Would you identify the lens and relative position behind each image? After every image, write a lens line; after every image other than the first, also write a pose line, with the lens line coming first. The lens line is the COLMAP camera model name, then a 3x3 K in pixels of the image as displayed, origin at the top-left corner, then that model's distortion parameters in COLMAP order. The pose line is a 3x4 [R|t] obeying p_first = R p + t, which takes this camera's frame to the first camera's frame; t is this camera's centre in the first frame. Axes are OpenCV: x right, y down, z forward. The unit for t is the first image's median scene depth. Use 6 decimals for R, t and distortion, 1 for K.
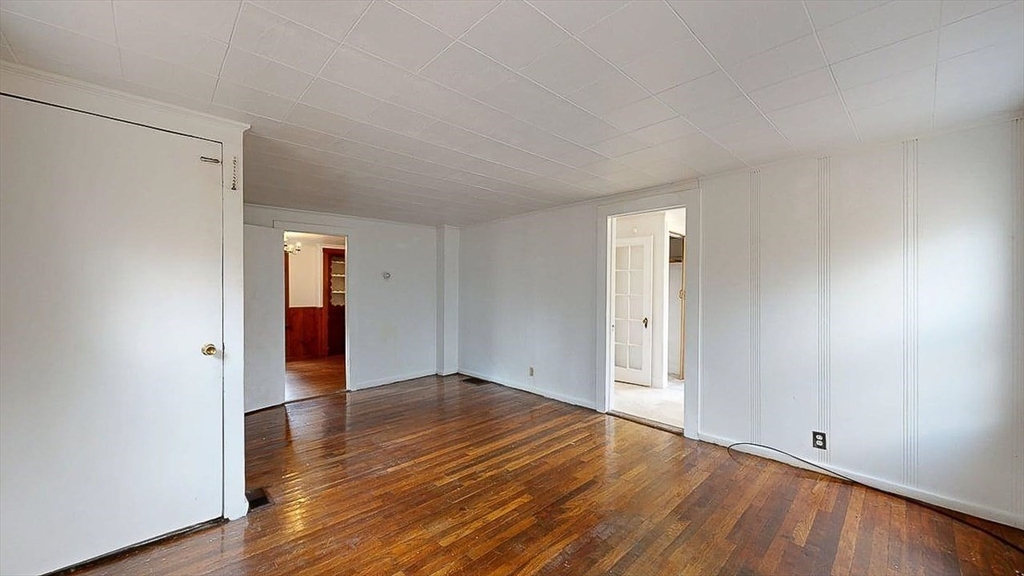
lens RADIAL K [[393.8, 0, 512.0], [0, 393.8, 288.0], [0, 0, 1]] dist [0.000467, 0.000012]
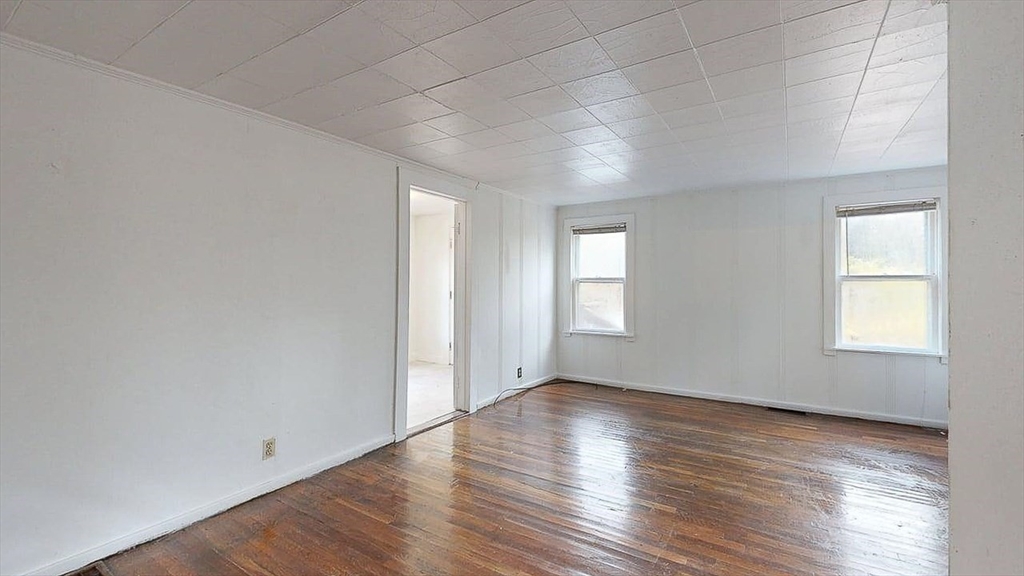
lens RADIAL K [[442.2, 0, 512.0], [0, 442.2, 288.0], [0, 0, 1]] dist [-0.000656, -0.000174]
pose [[-0.265492, -0.008189, 0.964078, -0.940972], [-0.000916, 0.999966, 0.008241, 0.025561], [-0.964113, 0.001305, -0.265490, 1.497757]]
